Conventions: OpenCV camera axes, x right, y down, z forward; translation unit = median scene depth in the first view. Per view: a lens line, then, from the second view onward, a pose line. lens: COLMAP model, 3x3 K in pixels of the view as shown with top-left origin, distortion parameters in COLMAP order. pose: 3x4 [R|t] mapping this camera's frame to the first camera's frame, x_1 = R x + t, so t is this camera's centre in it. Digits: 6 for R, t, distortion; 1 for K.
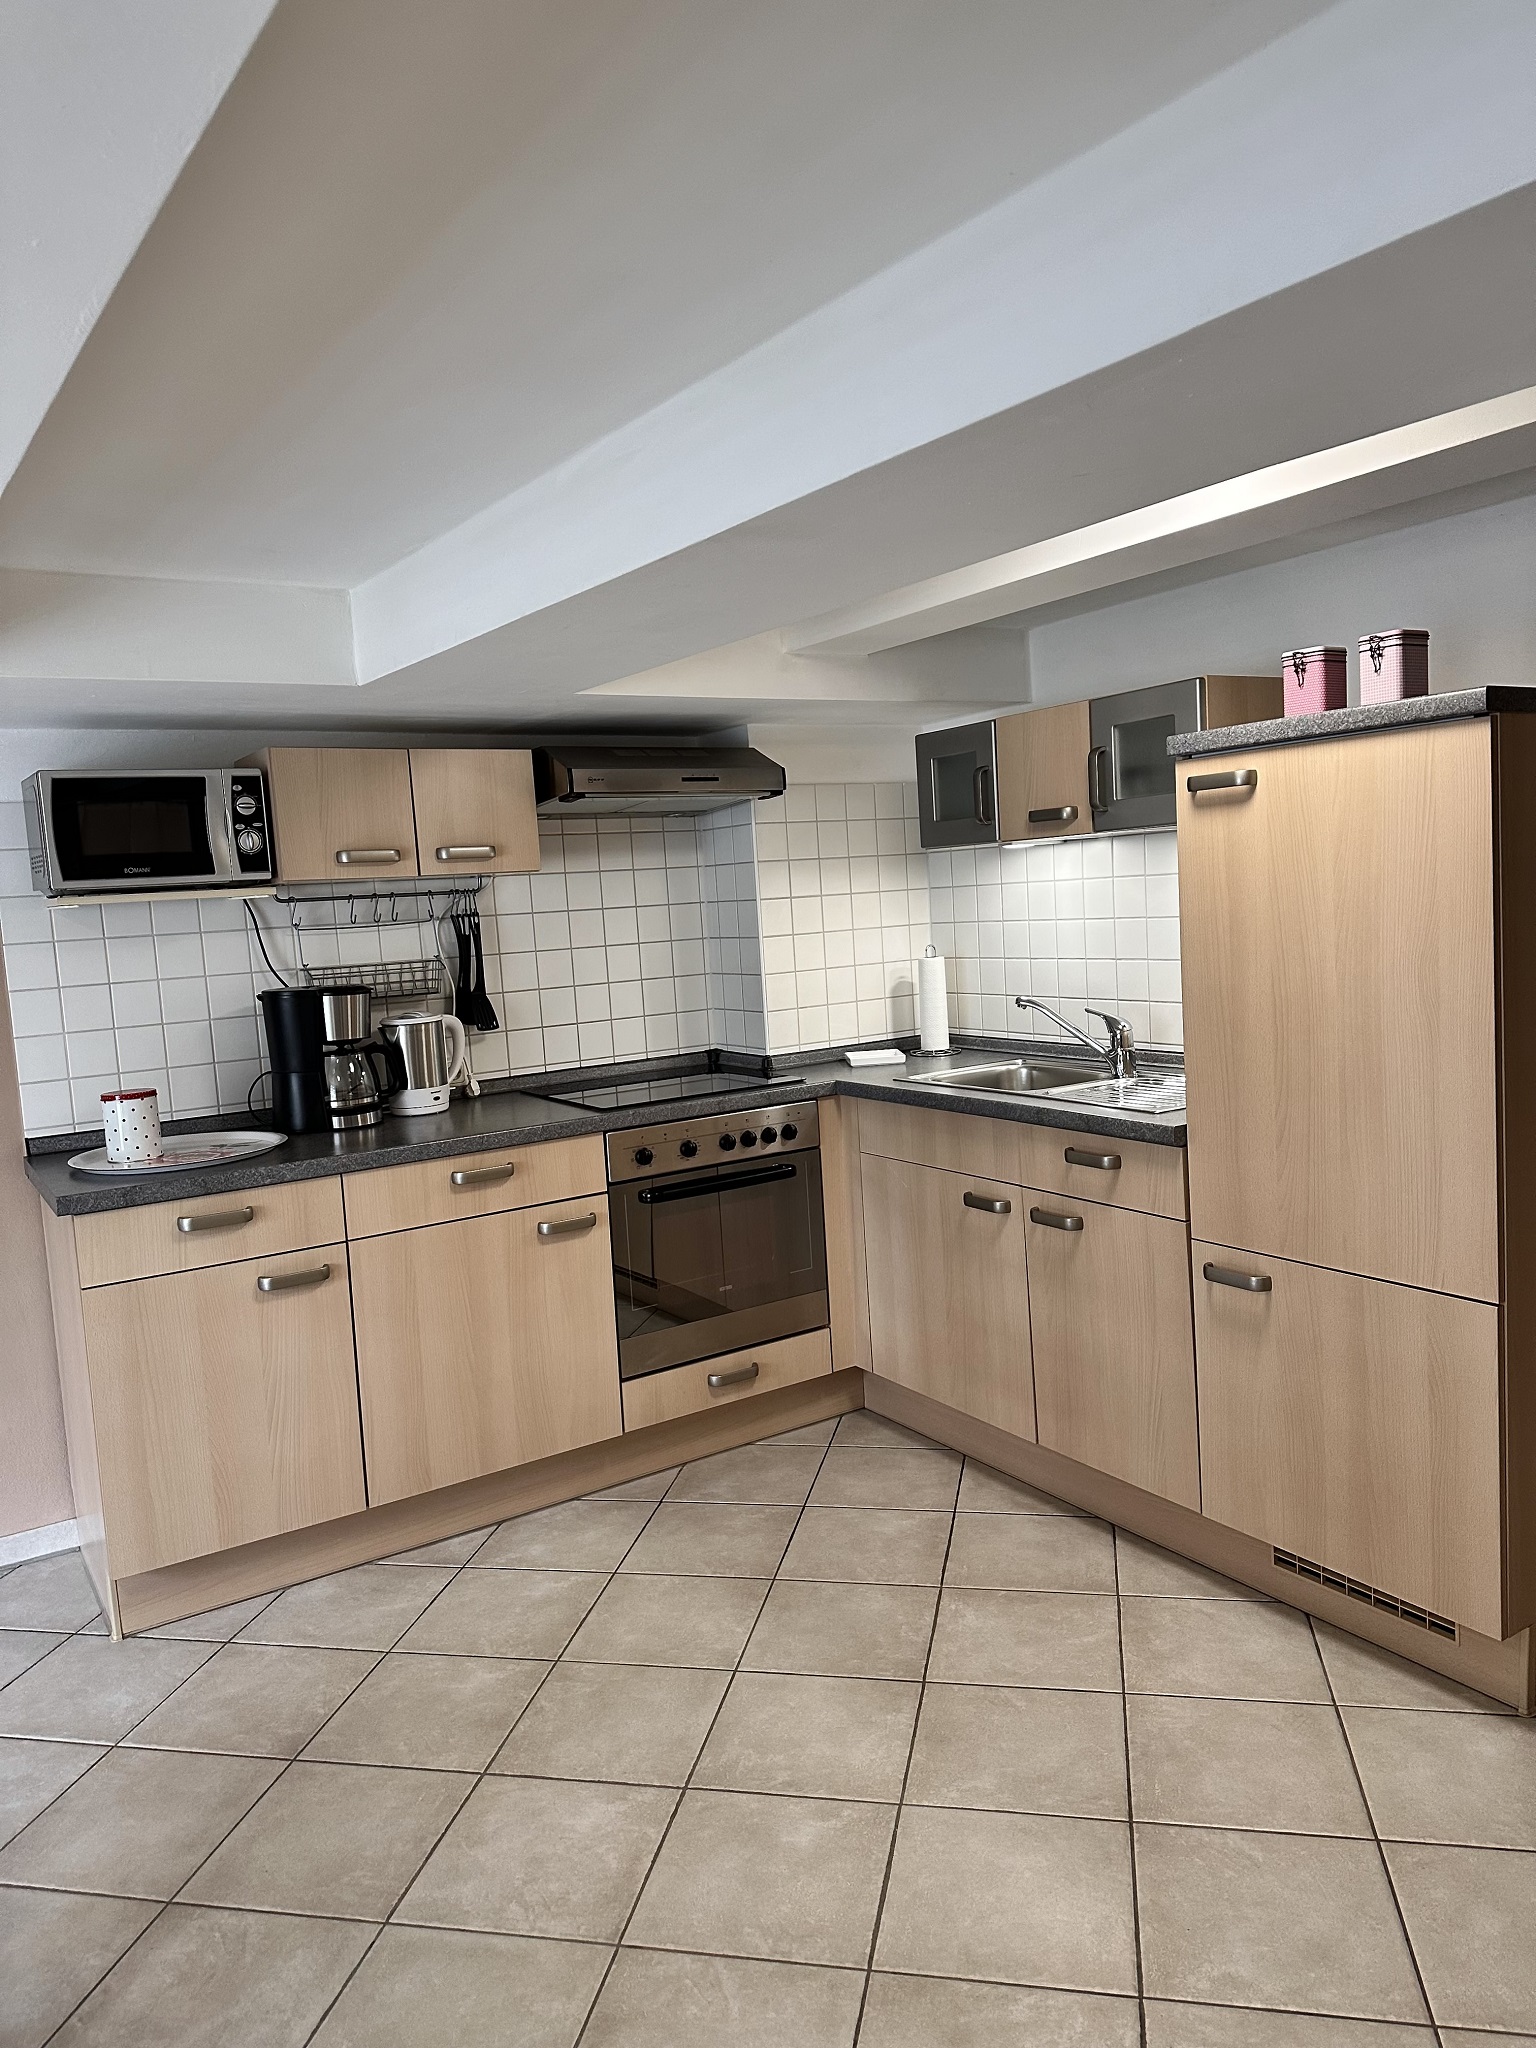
lens RADIAL K [[1432.7, 0, 768.0], [0, 1432.7, 1024.0], [0, 0, 1]] dist [0.214296, -0.413598]
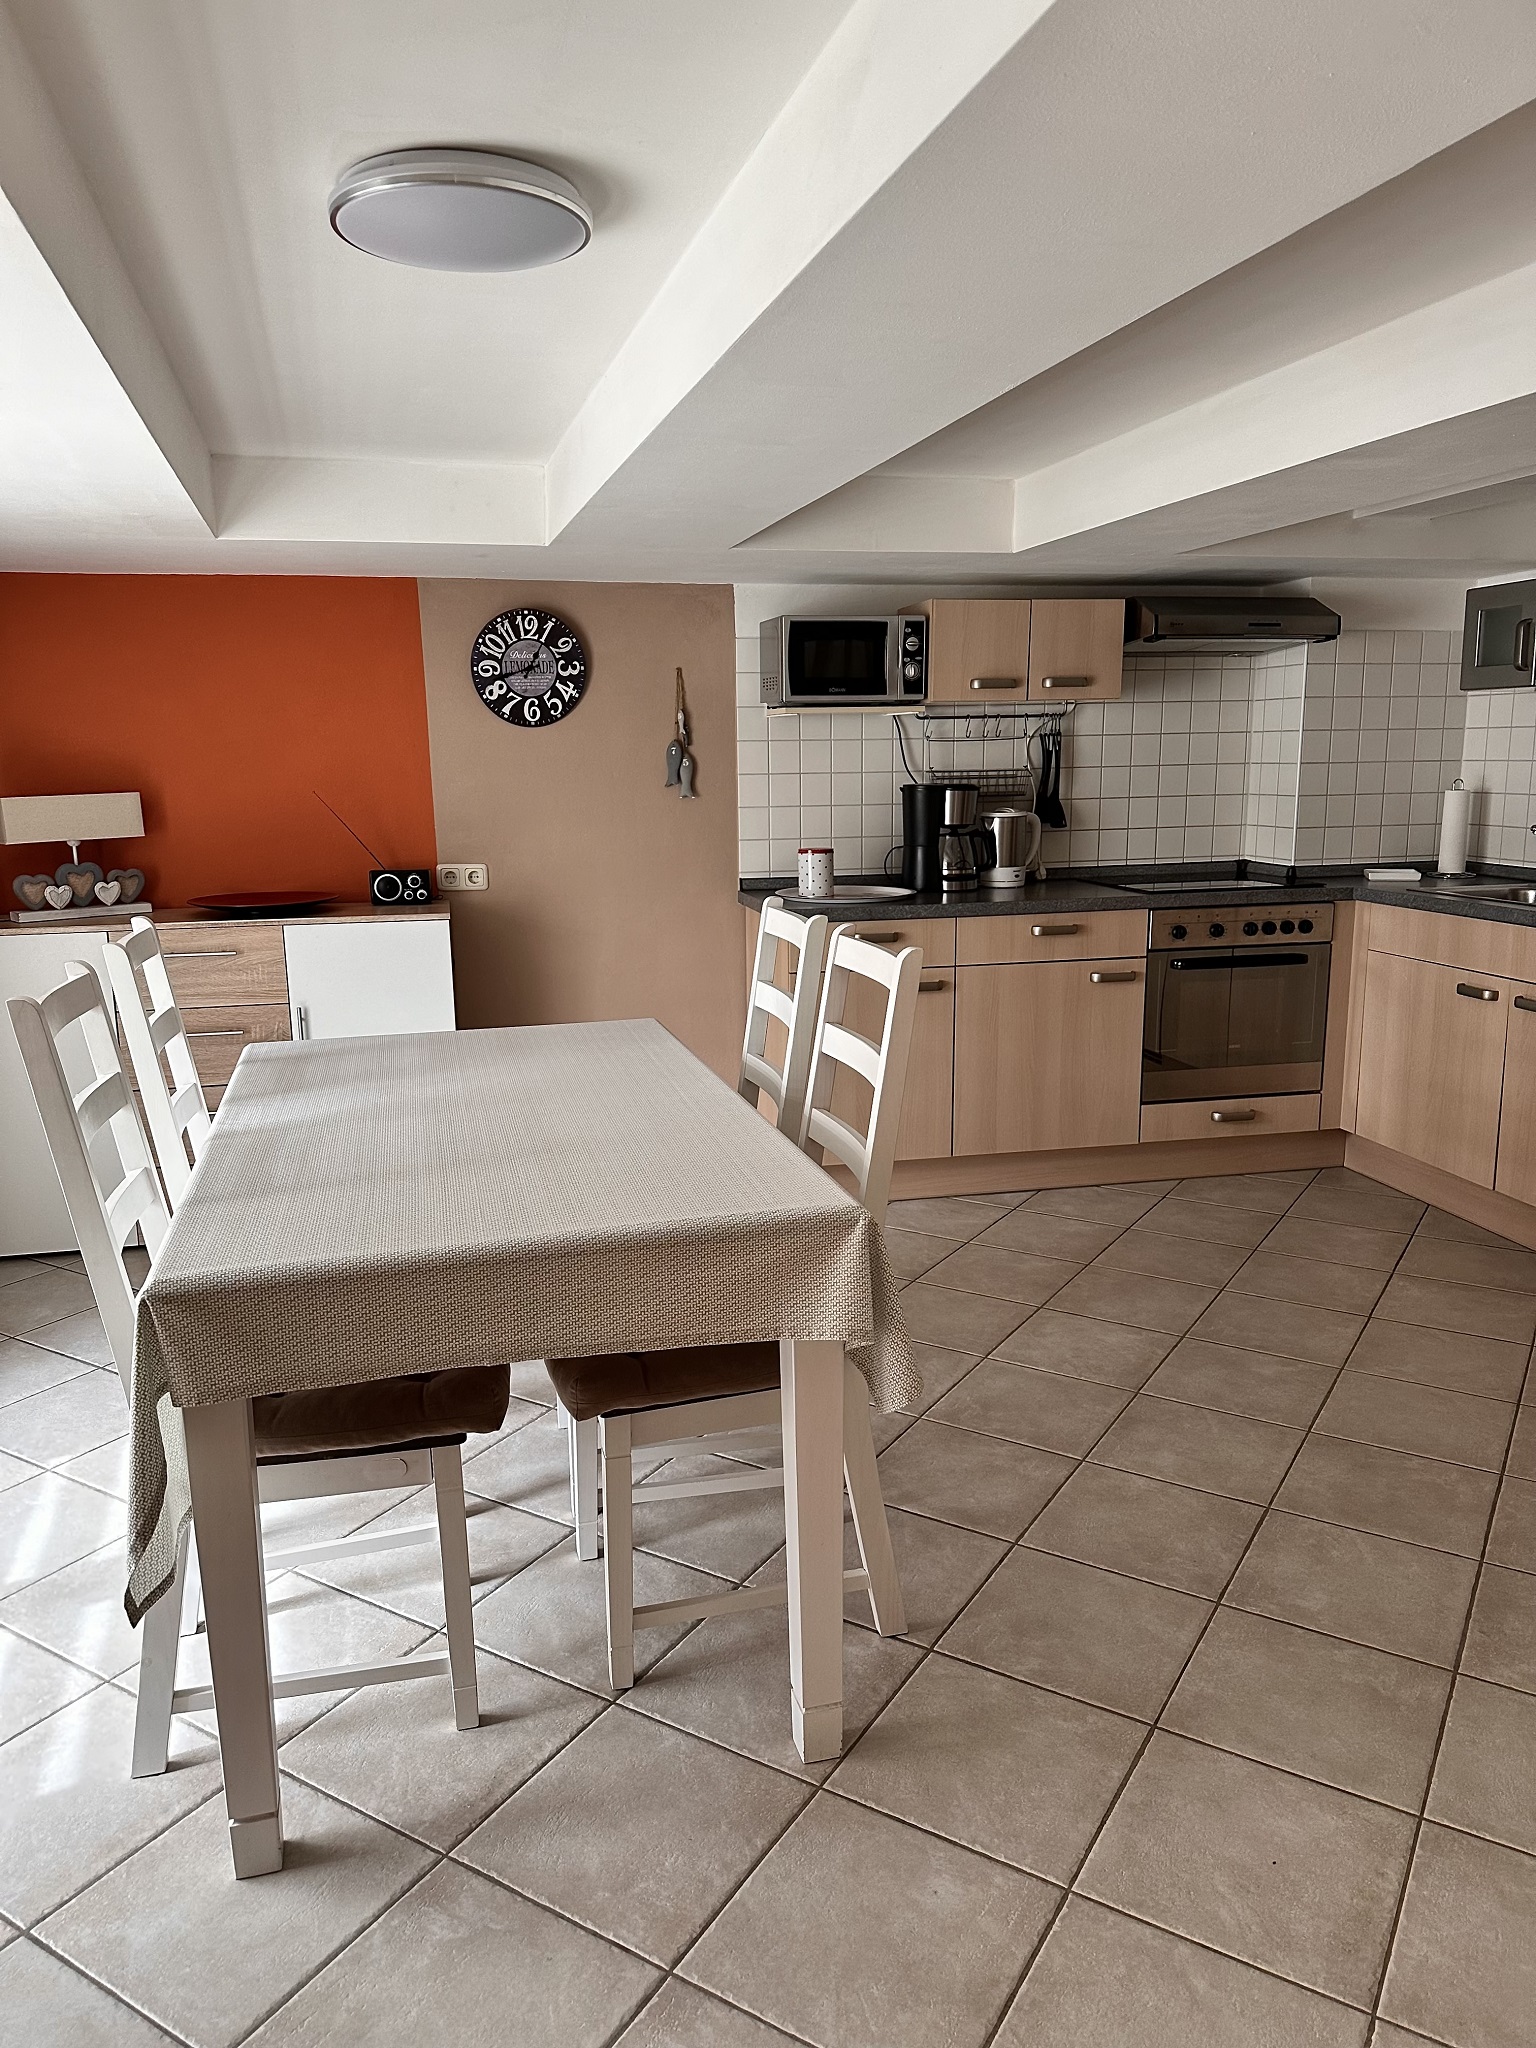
lens RADIAL K [[1432.7, 0, 768.0], [0, 1432.7, 1024.0], [0, 0, 1]] dist [0.214296, -0.413598]
pose [[0.942760, 0.112408, -0.313957, -0.016532], [-0.078898, 0.989932, 0.117515, 0.050517], [0.324005, -0.086017, 0.942137, -0.331527]]
